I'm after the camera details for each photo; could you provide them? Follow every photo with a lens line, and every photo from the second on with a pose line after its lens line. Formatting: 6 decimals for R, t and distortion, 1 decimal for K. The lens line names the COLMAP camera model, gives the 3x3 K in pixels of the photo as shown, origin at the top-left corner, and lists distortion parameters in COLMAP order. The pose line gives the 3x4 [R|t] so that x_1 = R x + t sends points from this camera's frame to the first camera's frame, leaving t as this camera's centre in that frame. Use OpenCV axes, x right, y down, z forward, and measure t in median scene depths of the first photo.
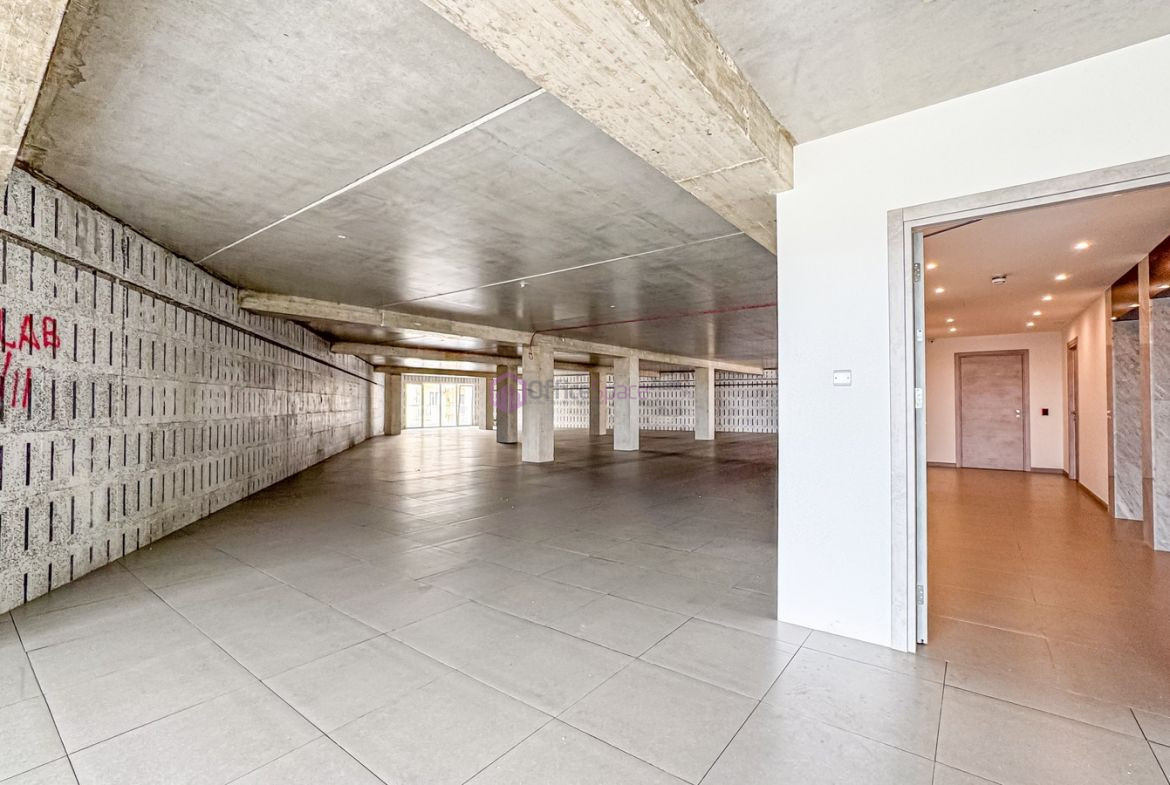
lens RADIAL K [[513.9, 0, 585.0], [0, 513.9, 392.5], [0, 0, 1]] dist [-0.003930, 0.008032]
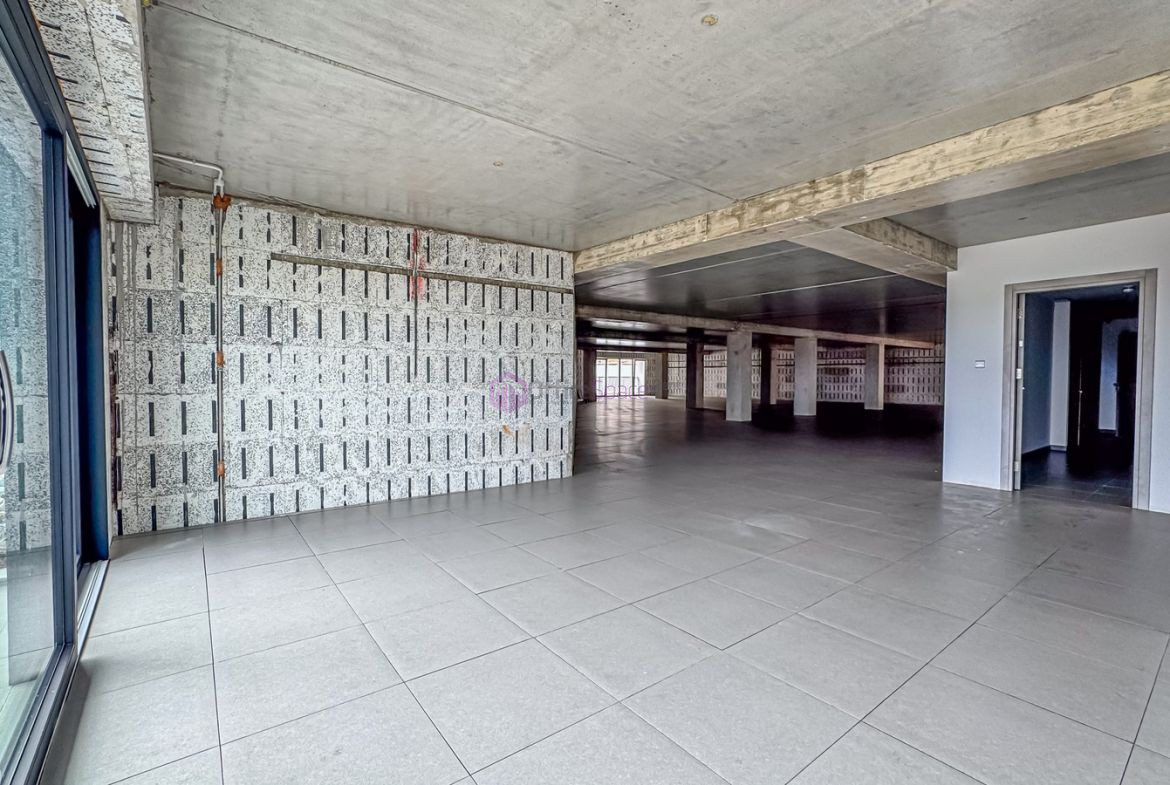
lens RADIAL K [[535.1, 0, 585.0], [0, 535.1, 392.5], [0, 0, 1]] dist [-0.031838, 0.000021]
pose [[0.969686, 0.011276, -0.244095, -0.096436], [0.001244, 0.998694, 0.051077, -0.004196], [0.244352, -0.049833, 0.968405, -0.264373]]
